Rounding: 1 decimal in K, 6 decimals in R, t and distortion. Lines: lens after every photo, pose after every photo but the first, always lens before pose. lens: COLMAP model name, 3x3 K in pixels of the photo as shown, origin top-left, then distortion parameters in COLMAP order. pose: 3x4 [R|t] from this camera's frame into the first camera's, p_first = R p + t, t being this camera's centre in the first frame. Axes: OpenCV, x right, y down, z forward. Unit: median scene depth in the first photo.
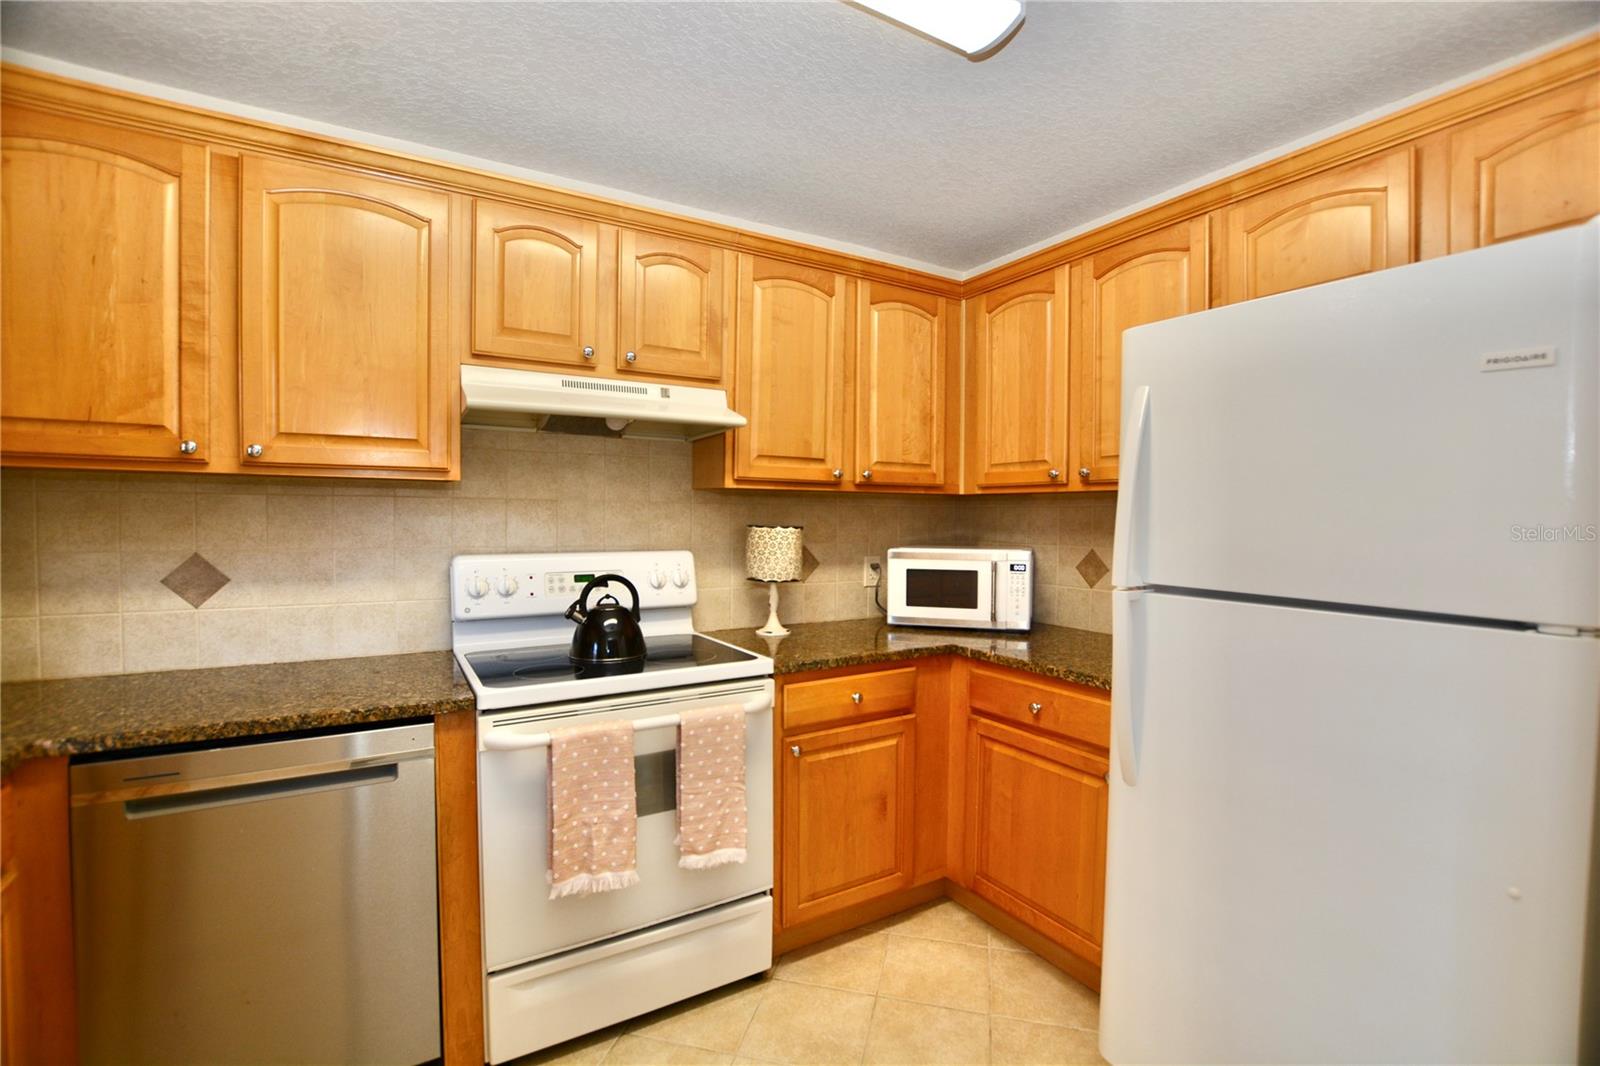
lens RADIAL K [[705.5, 0, 798.9], [0, 705.5, 542.6], [0, 0, 1]] dist [-0.038913, 0.006940]
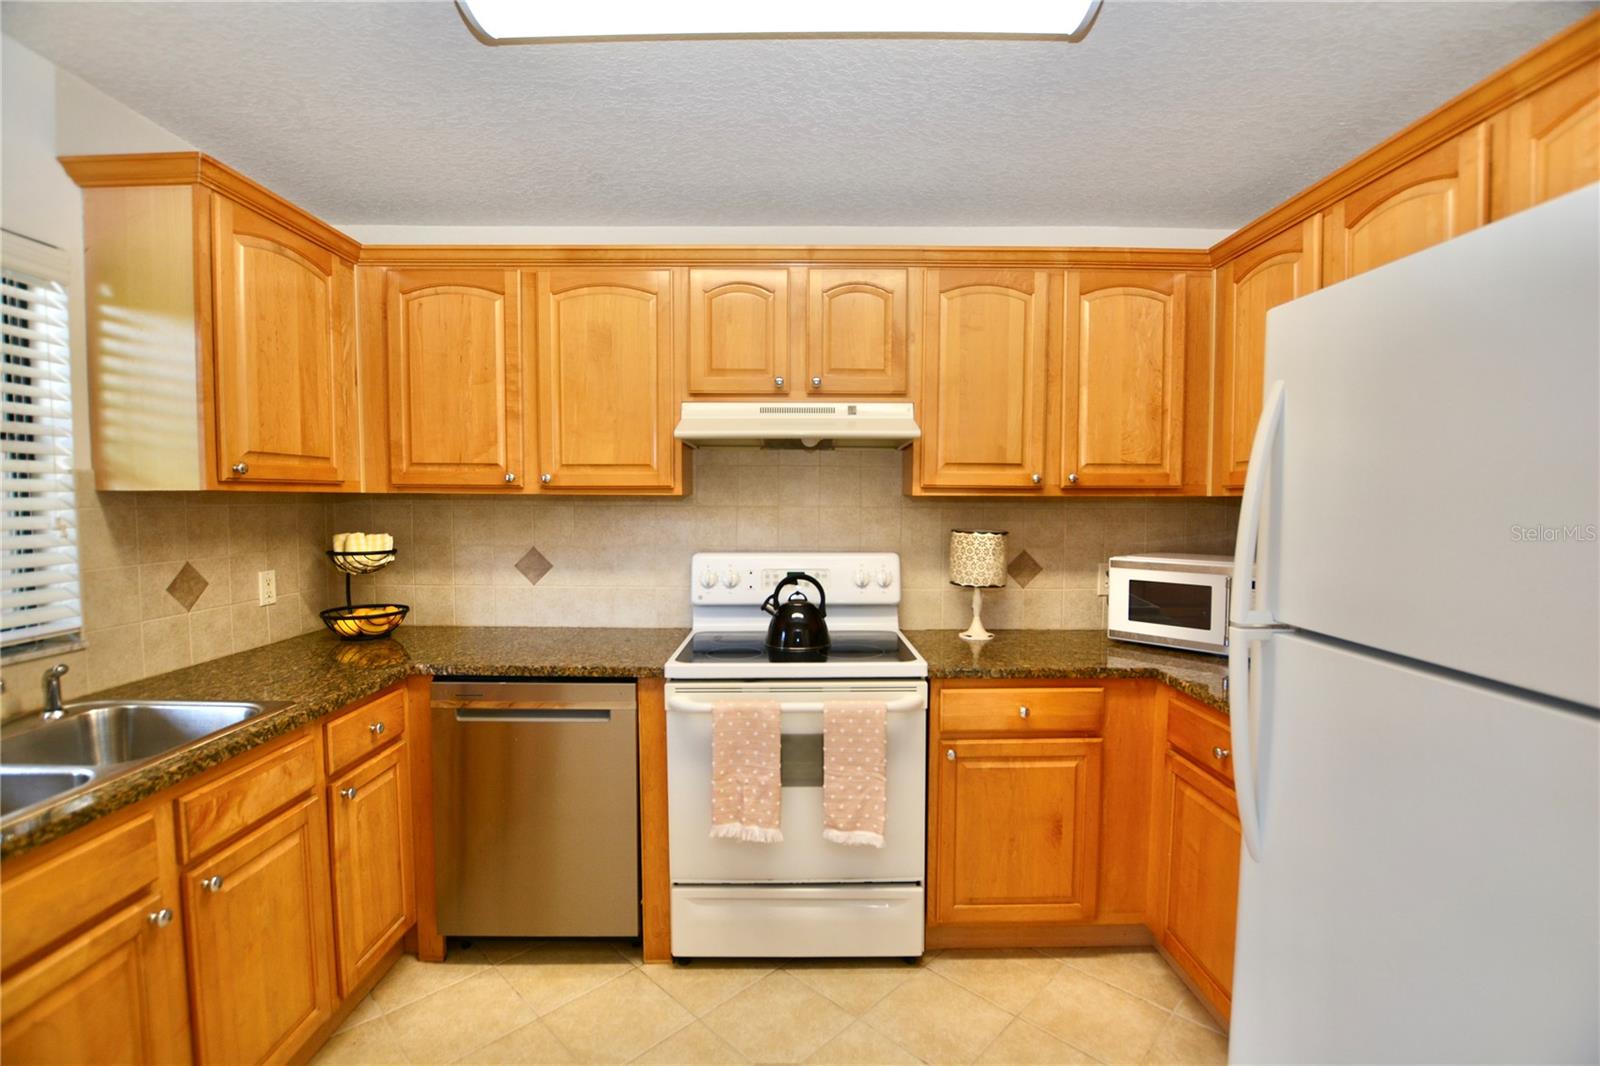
lens RADIAL K [[705.5, 0, 798.9], [0, 705.5, 542.6], [0, 0, 1]] dist [-0.038913, 0.006940]
pose [[0.861860, 0.025300, -0.506514, 0.311638], [-0.014931, 0.999588, 0.024523, -0.034139], [0.506926, -0.013572, 0.861883, 0.010269]]
